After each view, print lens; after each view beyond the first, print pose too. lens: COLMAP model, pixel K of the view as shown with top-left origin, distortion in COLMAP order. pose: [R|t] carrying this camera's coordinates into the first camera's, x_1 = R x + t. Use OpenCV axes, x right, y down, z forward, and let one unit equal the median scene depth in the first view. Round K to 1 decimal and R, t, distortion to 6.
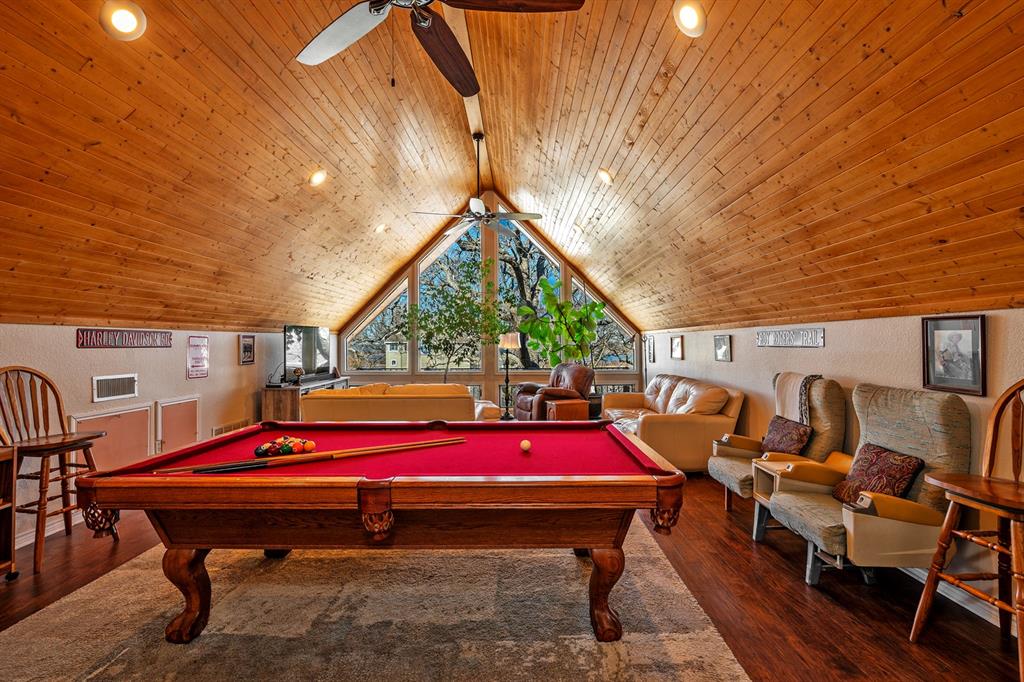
lens RADIAL K [[429.7, 0, 512.0], [0, 429.7, 341.0], [0, 0, 1]] dist [-0.002985, -0.000287]
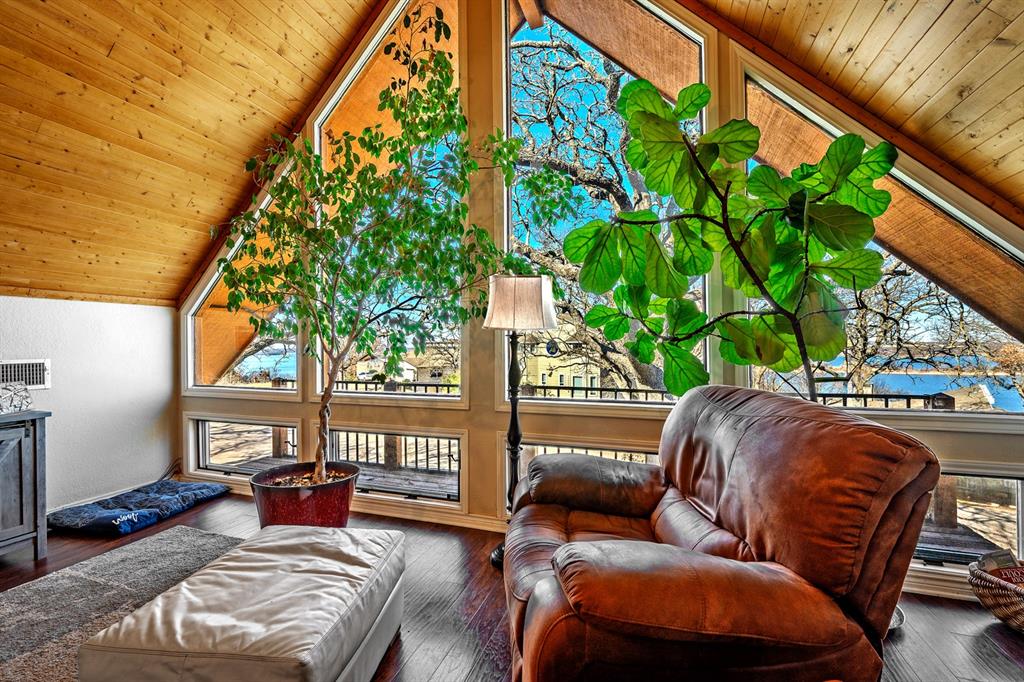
lens RADIAL K [[429.7, 0, 512.0], [0, 429.7, 341.0], [0, 0, 1]] dist [-0.002985, -0.000287]
pose [[0.947000, -0.002955, -0.321220, 0.086955], [0.001317, 0.999985, -0.005316, 0.026749], [0.321231, 0.004611, 0.946990, 0.721094]]
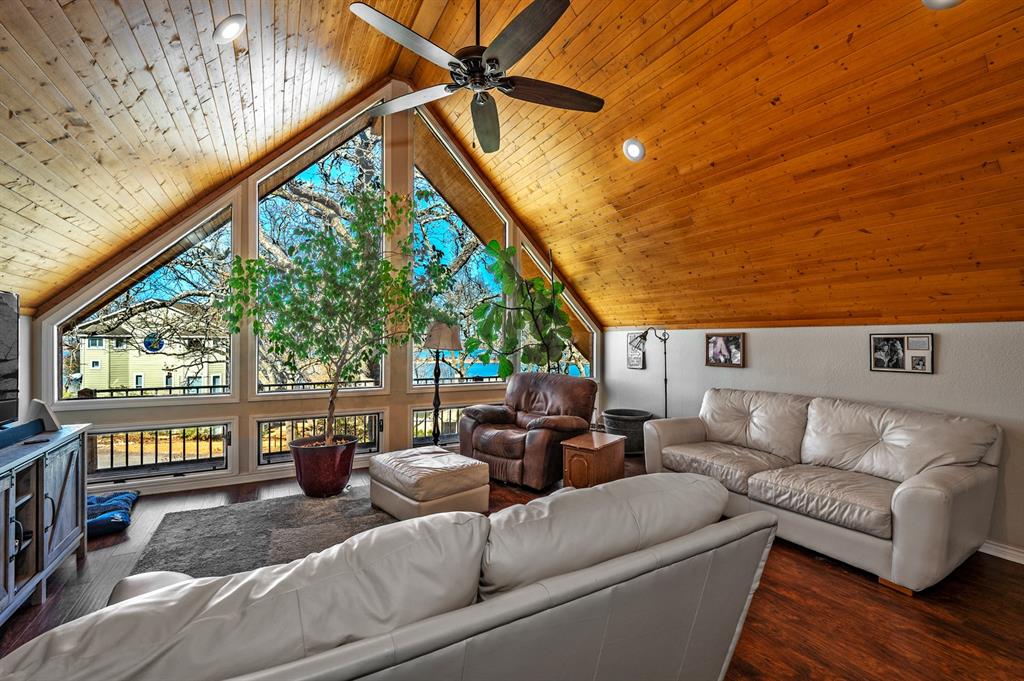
lens RADIAL K [[429.7, 0, 512.0], [0, 429.7, 340.5], [0, 0, 1]] dist [-0.002985, -0.000287]
pose [[0.878702, 0.012293, 0.477212, -0.207775], [-0.014622, 0.999892, 0.001166, 0.003071], [-0.477147, -0.008002, 0.878787, 0.433642]]
